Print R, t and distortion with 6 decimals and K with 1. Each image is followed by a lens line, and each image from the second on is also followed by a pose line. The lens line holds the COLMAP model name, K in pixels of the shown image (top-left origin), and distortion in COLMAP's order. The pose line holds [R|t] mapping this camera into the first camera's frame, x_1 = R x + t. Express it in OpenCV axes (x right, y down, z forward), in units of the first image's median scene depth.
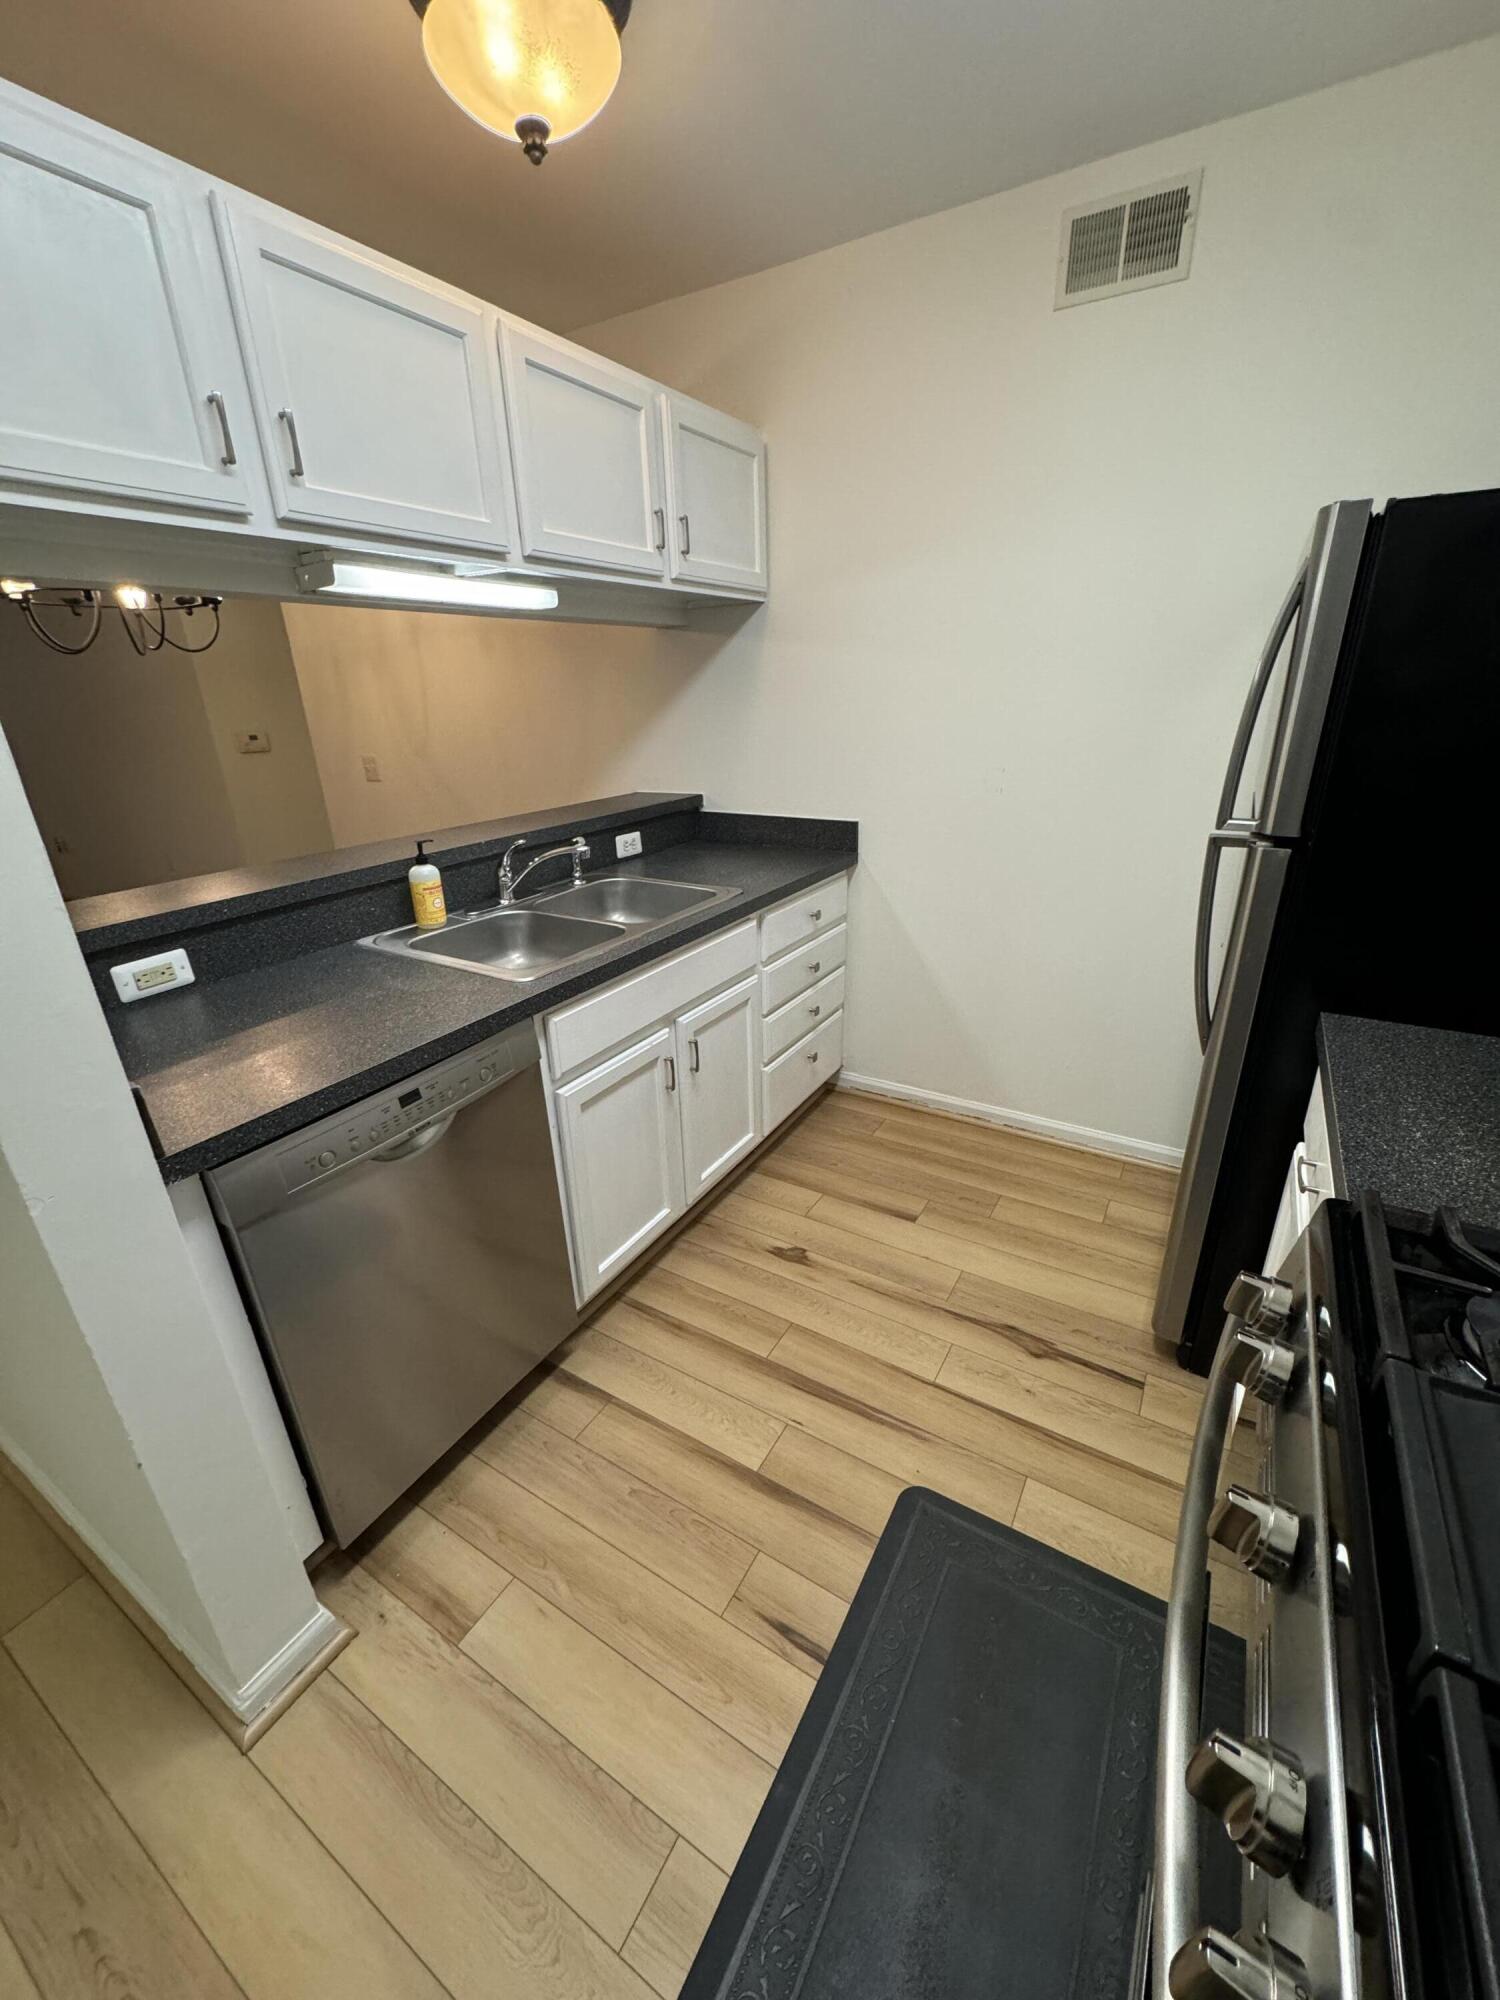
lens RADIAL K [[796.5, 0, 751.0], [0, 796.5, 1002.6], [0, 0, 1]] dist [-0.002204, 0.000193]
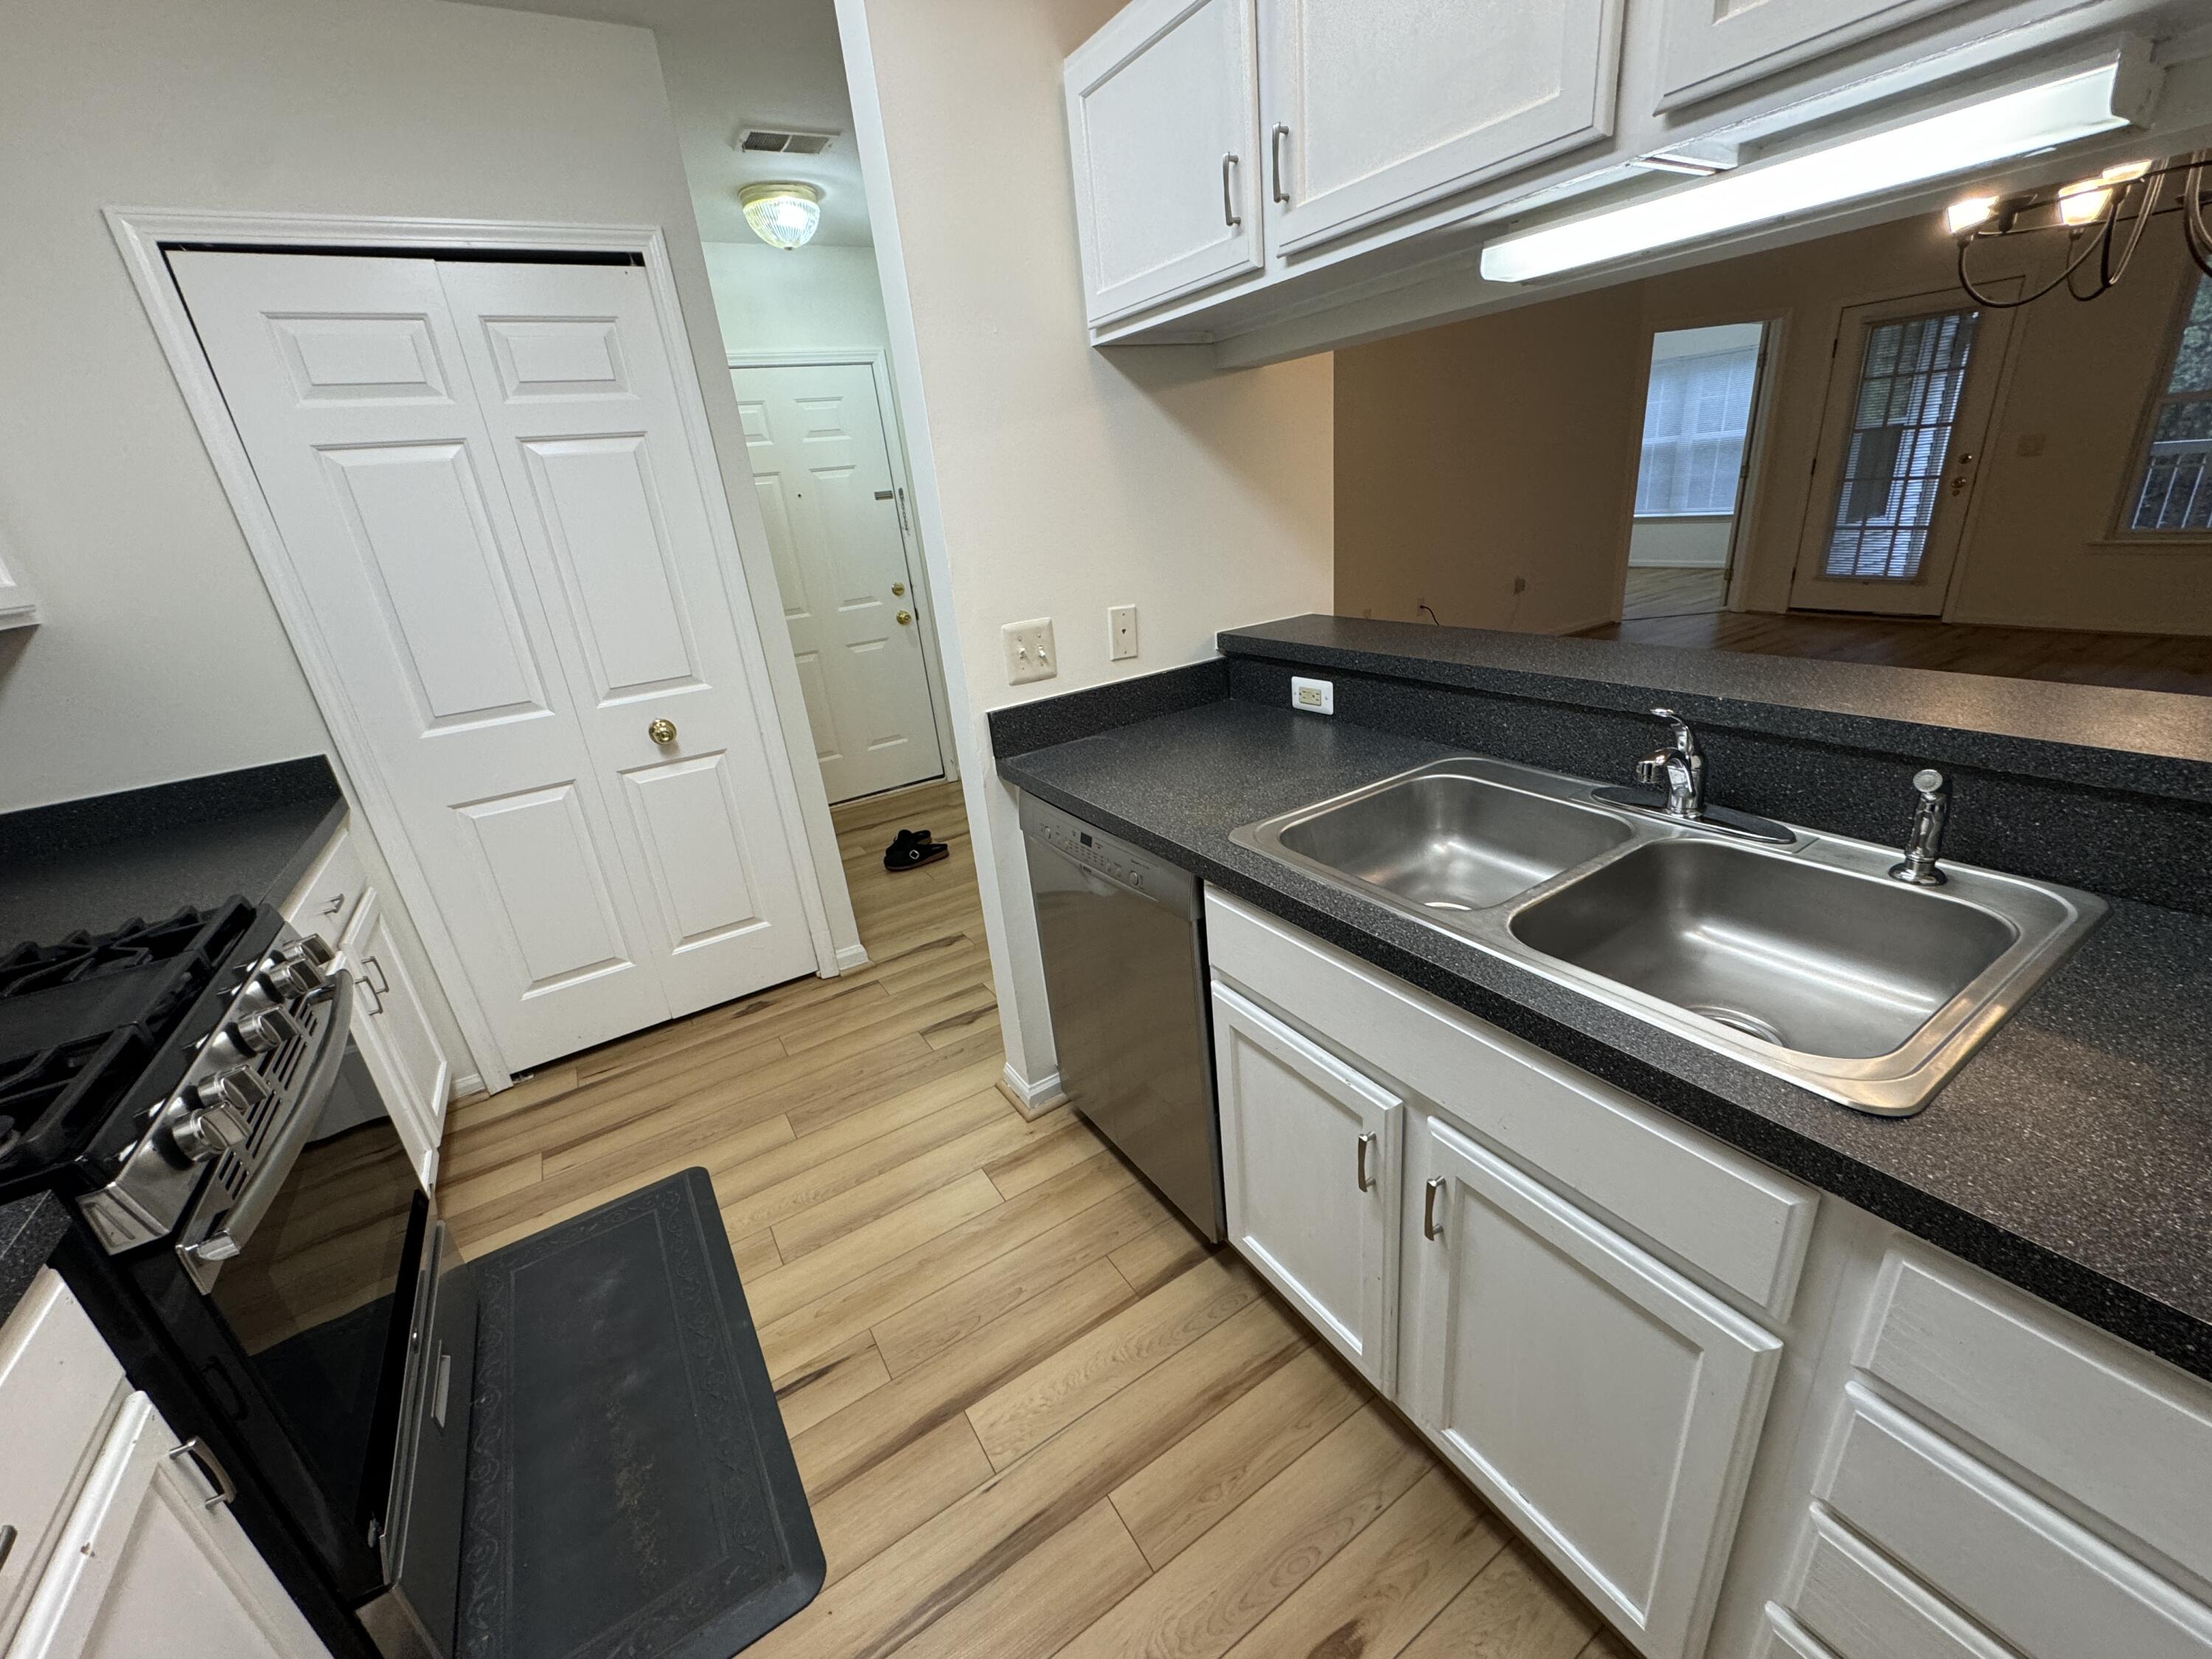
lens RADIAL K [[880.9, 0, 1111.7], [0, 880.9, 829.6], [0, 0, 1]] dist [-0.002204, 0.000193]
pose [[-0.441822, 0.390798, -0.807509, 0.388677], [-0.228410, 0.821461, 0.522523, -0.387801], [0.867538, 0.415305, -0.273677, 0.965519]]
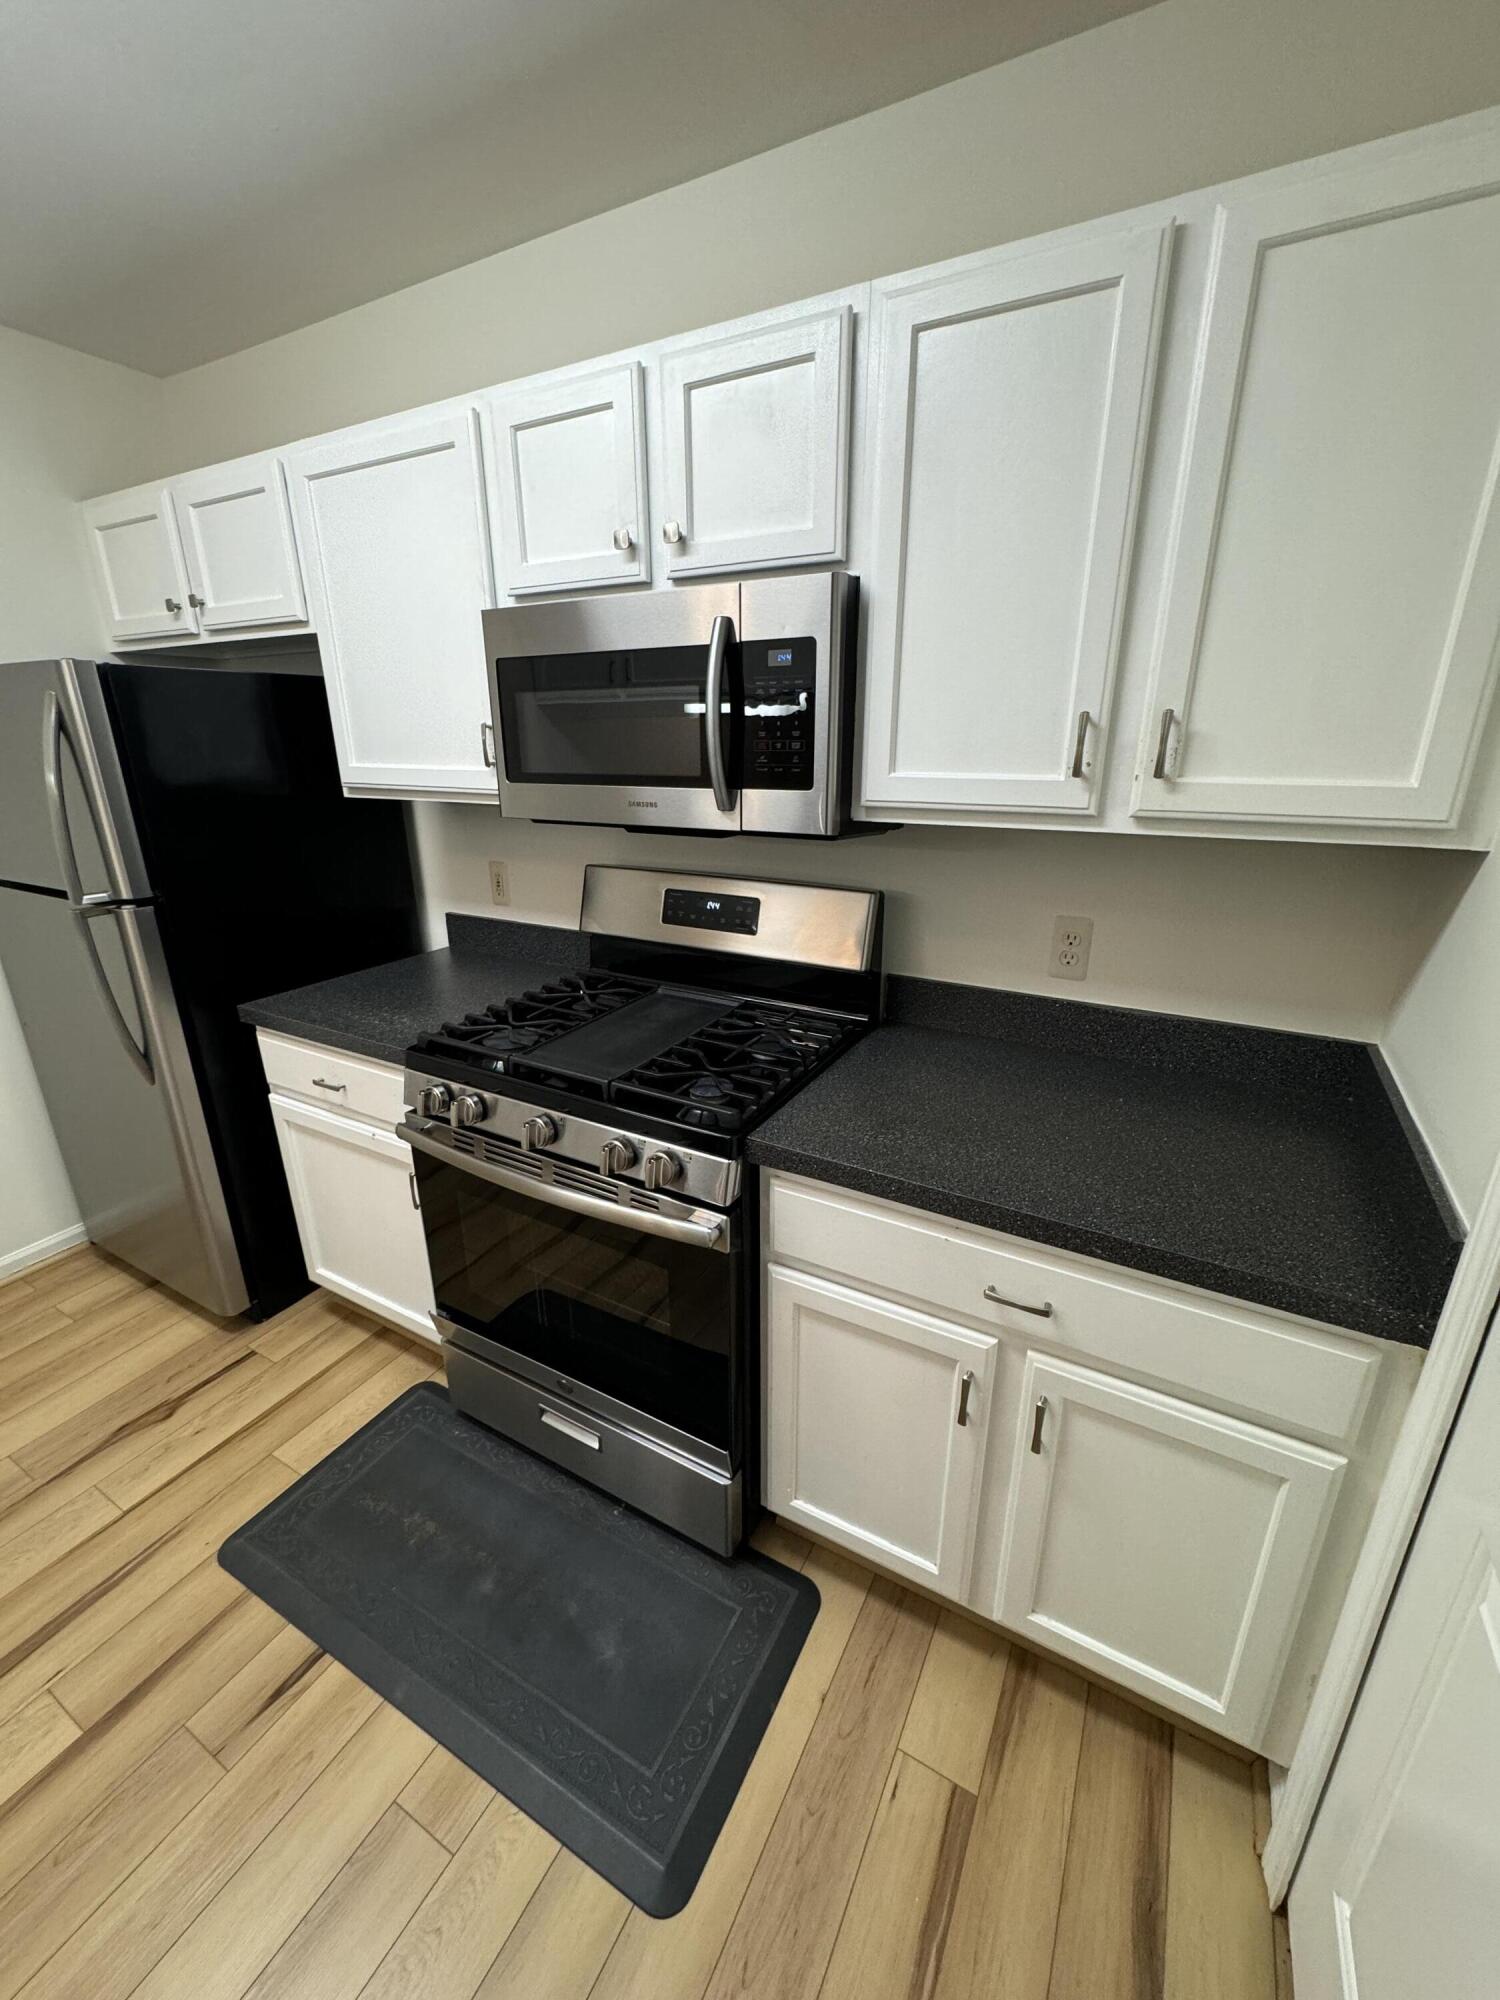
lens RADIAL K [[796.5, 0, 751.0], [0, 796.5, 1002.6], [0, 0, 1]] dist [-0.002204, 0.000193]
pose [[-0.038704, -0.291598, 0.955758, -0.492300], [0.376825, 0.881598, 0.284232, -0.037129], [-0.925476, 0.371154, 0.075760, 0.023214]]
